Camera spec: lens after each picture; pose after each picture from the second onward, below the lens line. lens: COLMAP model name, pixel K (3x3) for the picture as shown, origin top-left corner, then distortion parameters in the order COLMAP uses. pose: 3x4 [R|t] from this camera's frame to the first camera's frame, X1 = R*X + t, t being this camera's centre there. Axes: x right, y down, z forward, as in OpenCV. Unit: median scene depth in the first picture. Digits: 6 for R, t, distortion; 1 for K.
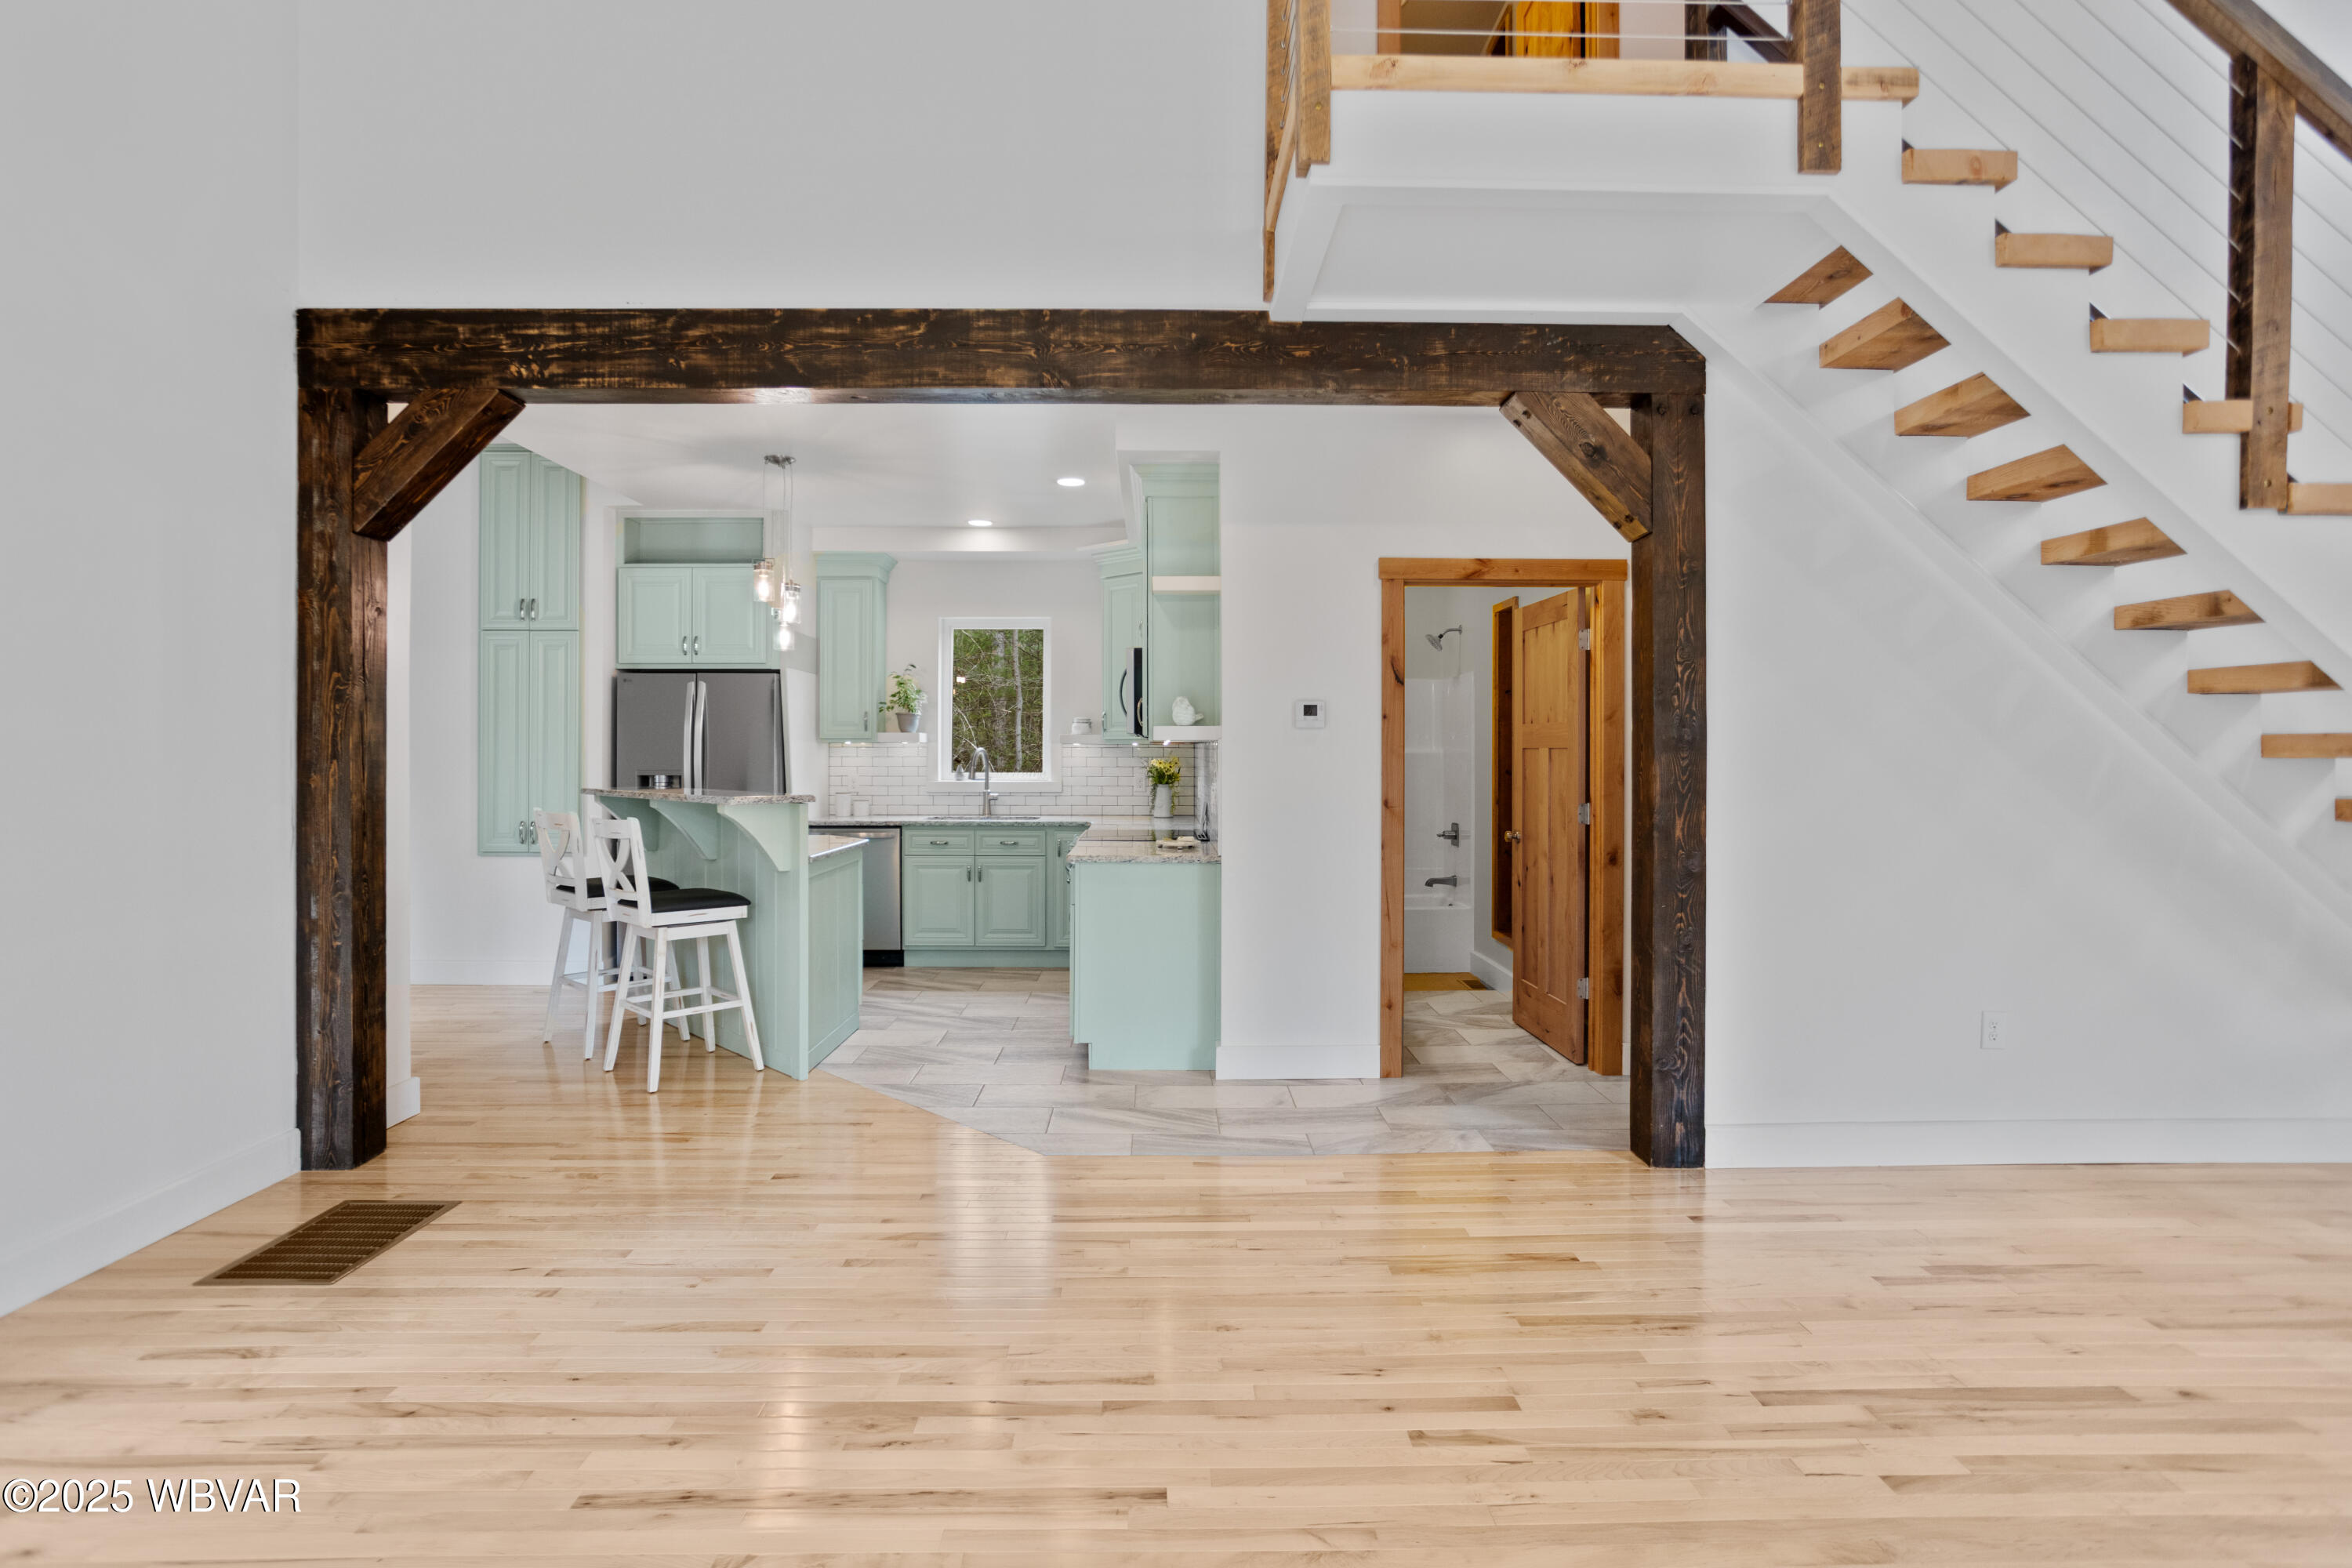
lens RADIAL K [[1181.3, 0, 1174.7], [0, 1181.3, 765.4], [0, 0, 1]] dist [-0.037064, 0.017297]
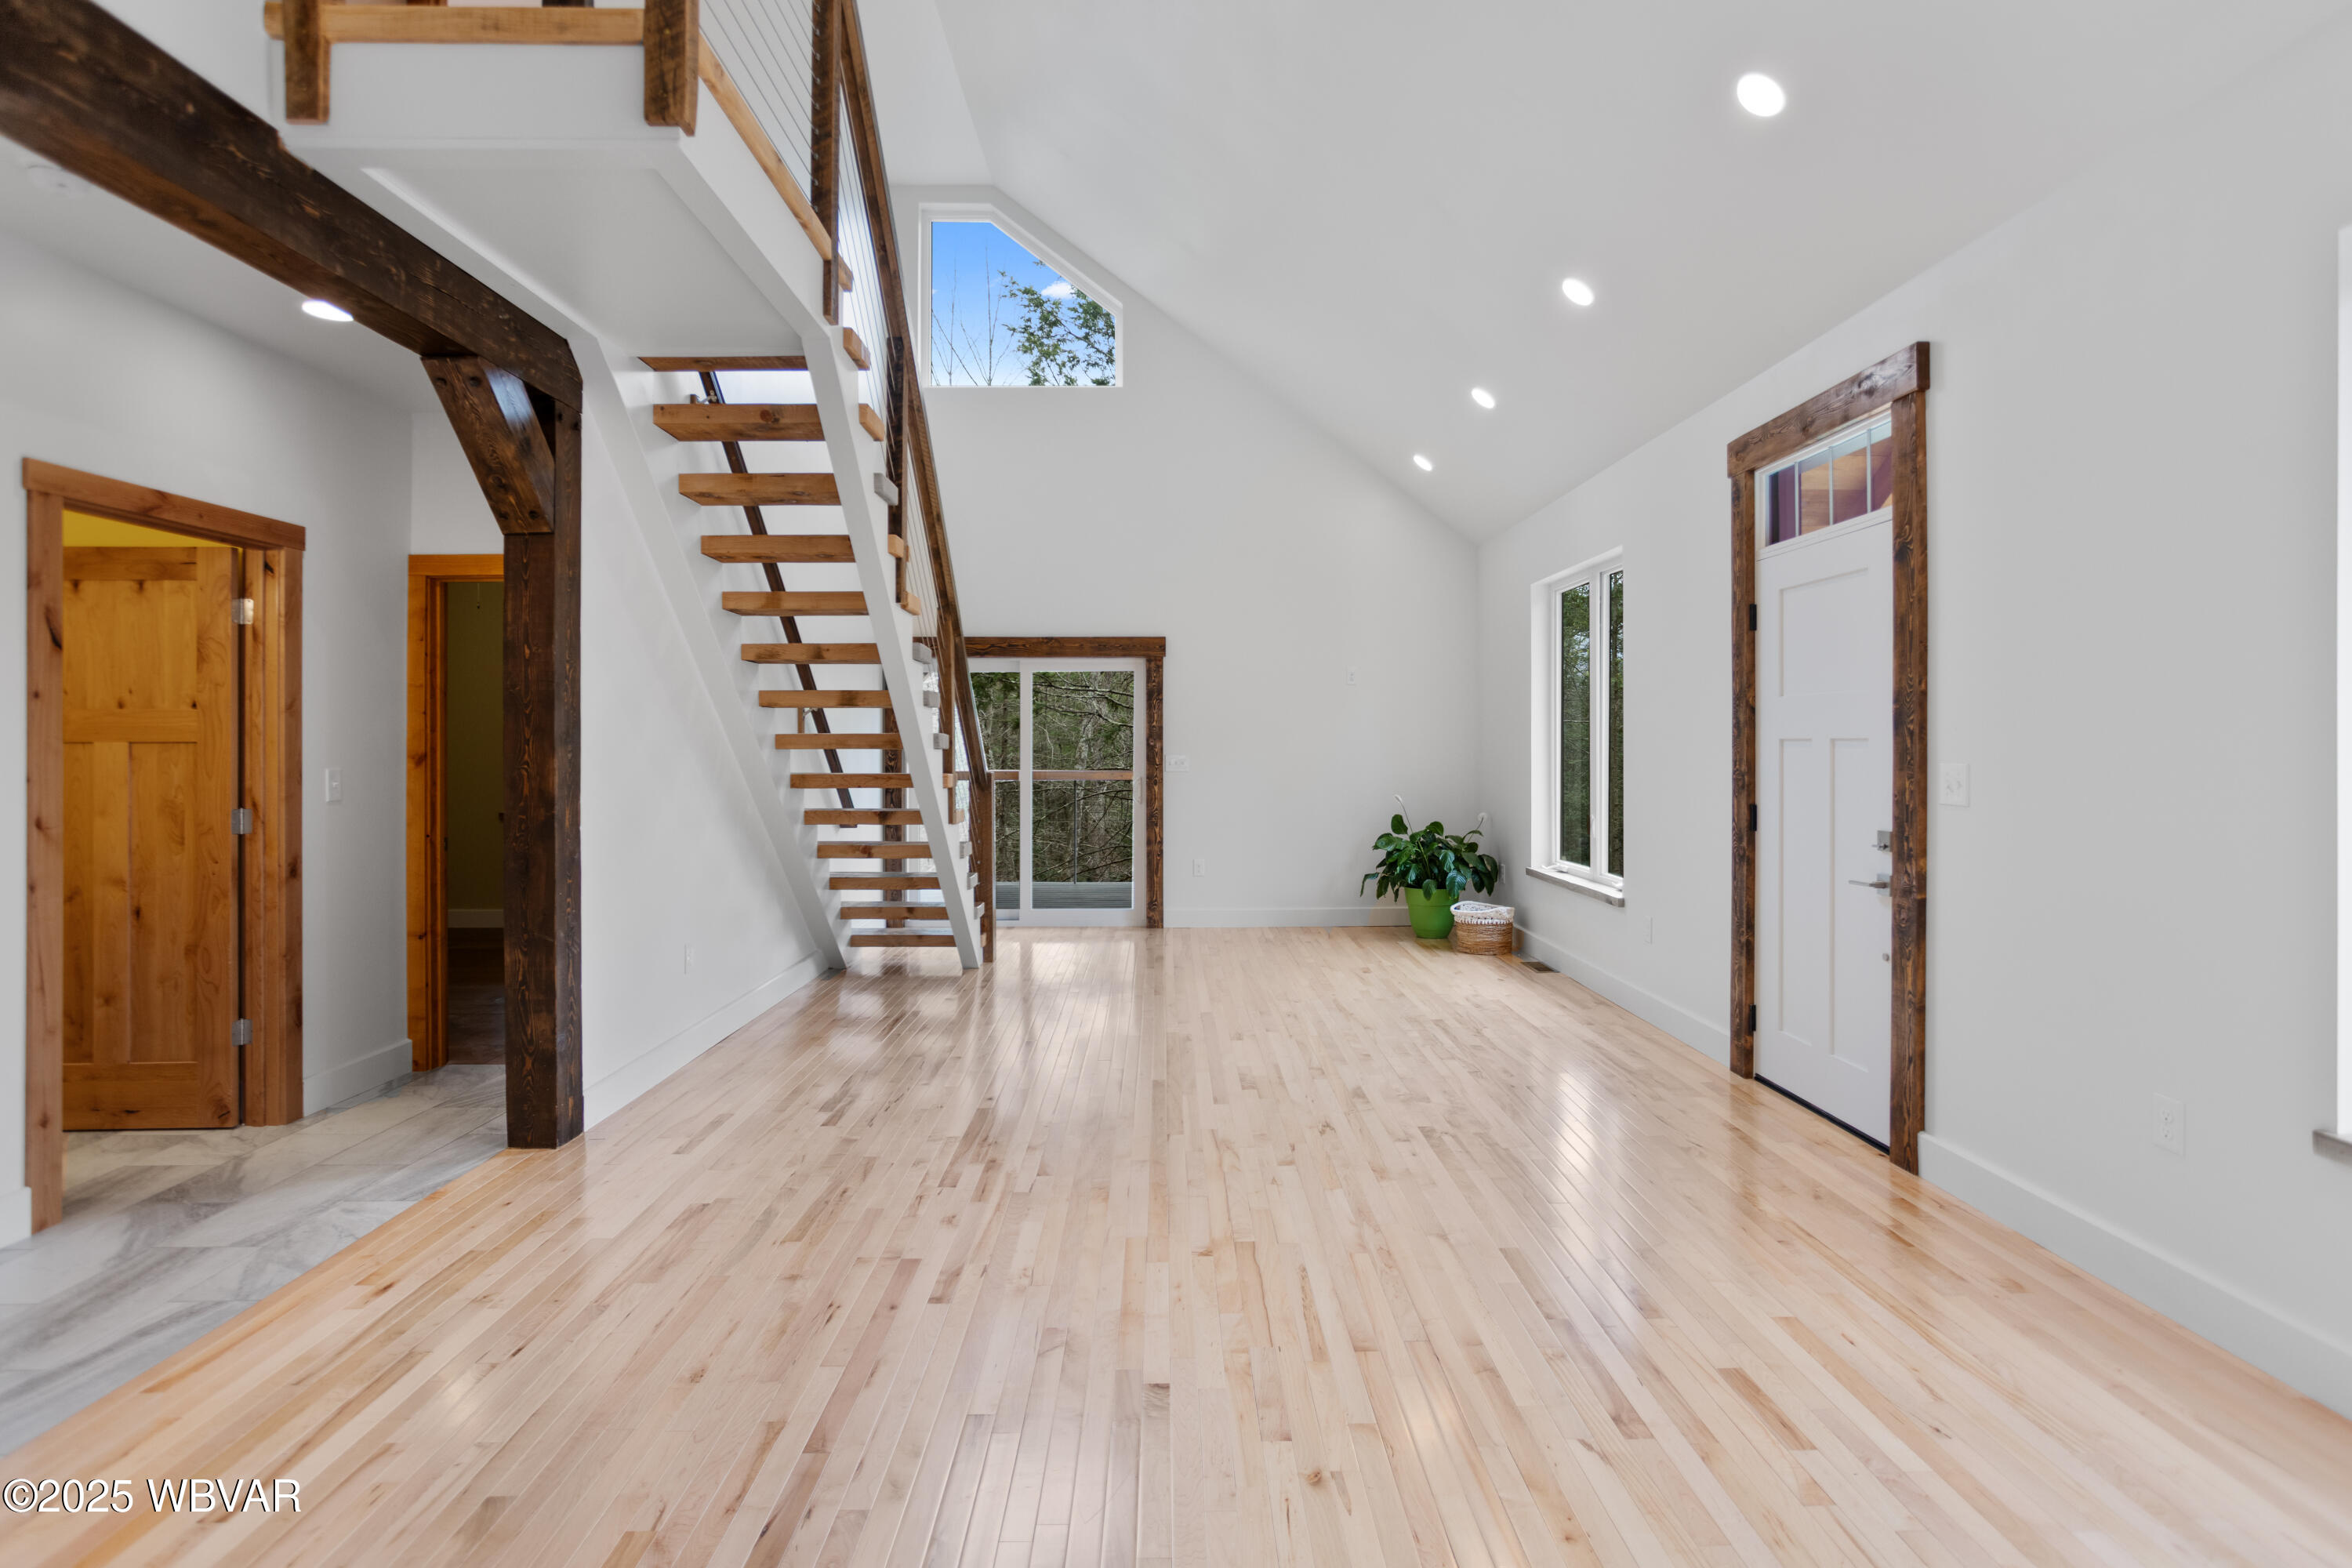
lens RADIAL K [[1181.3, 0, 1182.1], [0, 1181.3, 749.5], [0, 0, 1]] dist [-0.037064, 0.017297]
pose [[-0.001052, -0.001879, 0.999998, -0.325219], [0.016588, 0.999861, 0.001896, -0.000263], [-0.999862, 0.016590, -0.001021, 0.234525]]
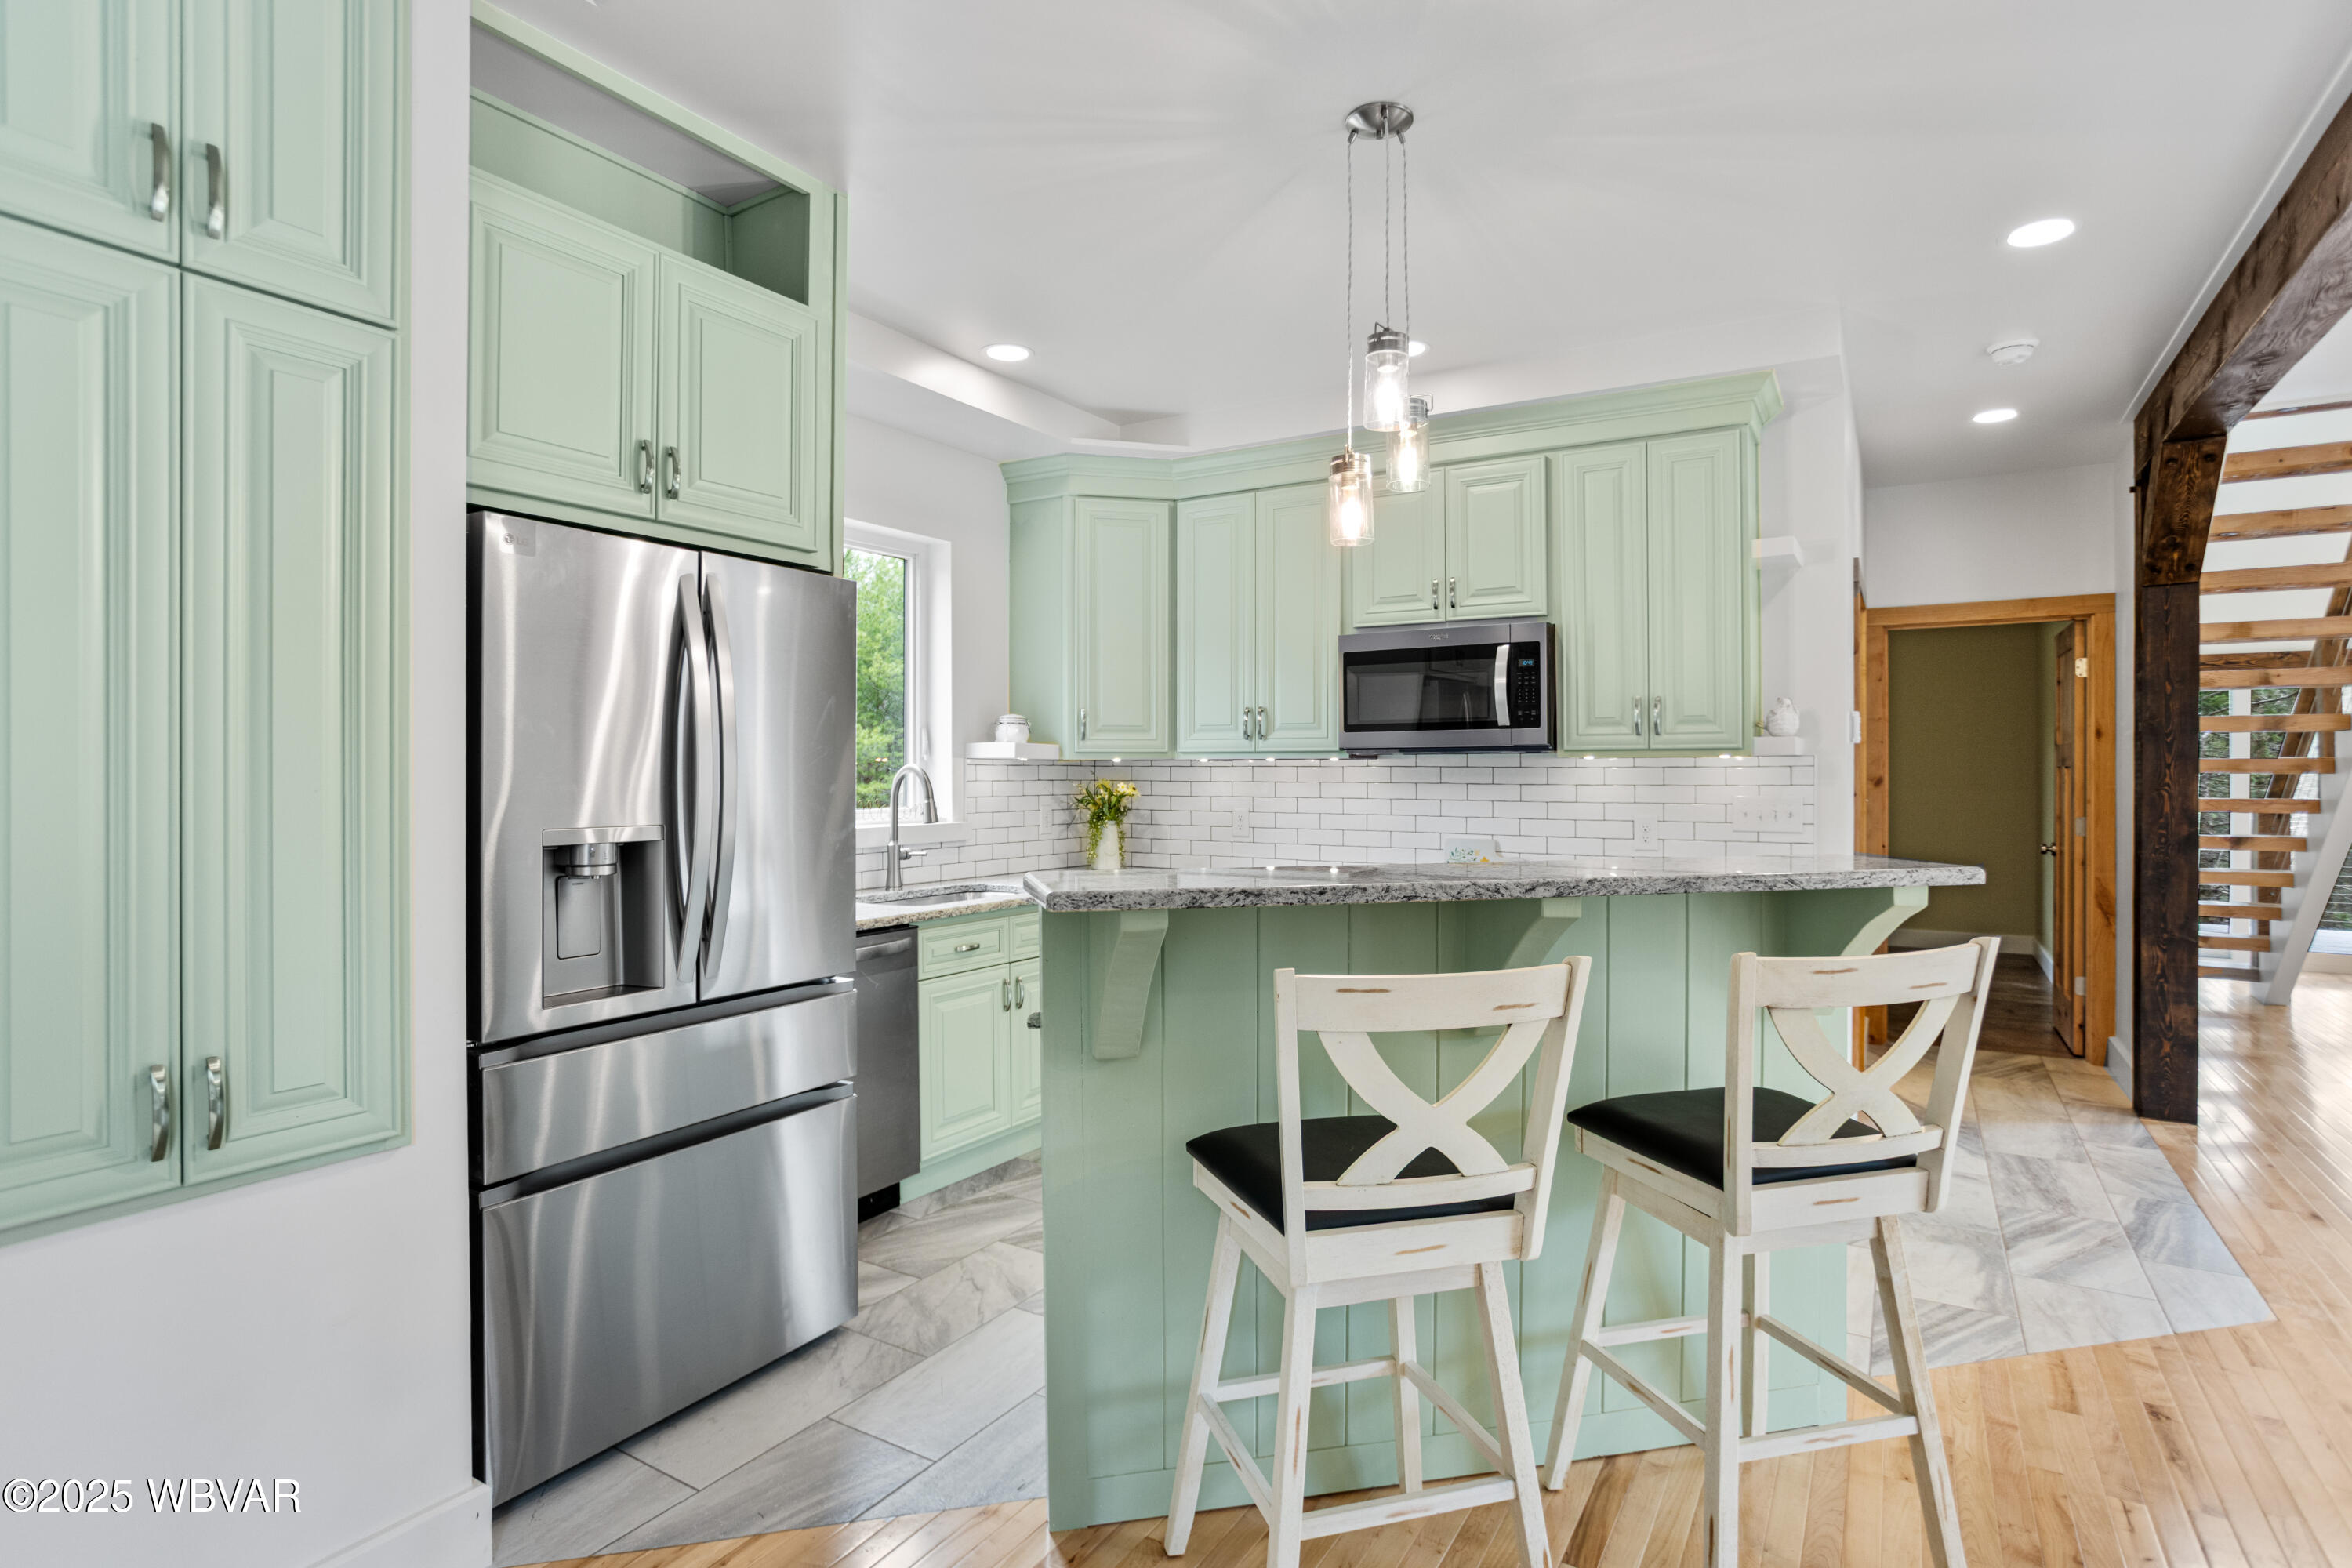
lens RADIAL K [[1181.3, 0, 1173.5], [0, 1181.3, 791.3], [0, 0, 1]] dist [-0.037064, 0.017297]
pose [[0.547385, -0.014262, 0.836760, -0.588513], [0.012123, 0.999885, 0.009112, -0.006725], [-0.836793, 0.005156, 0.547495, 0.642244]]
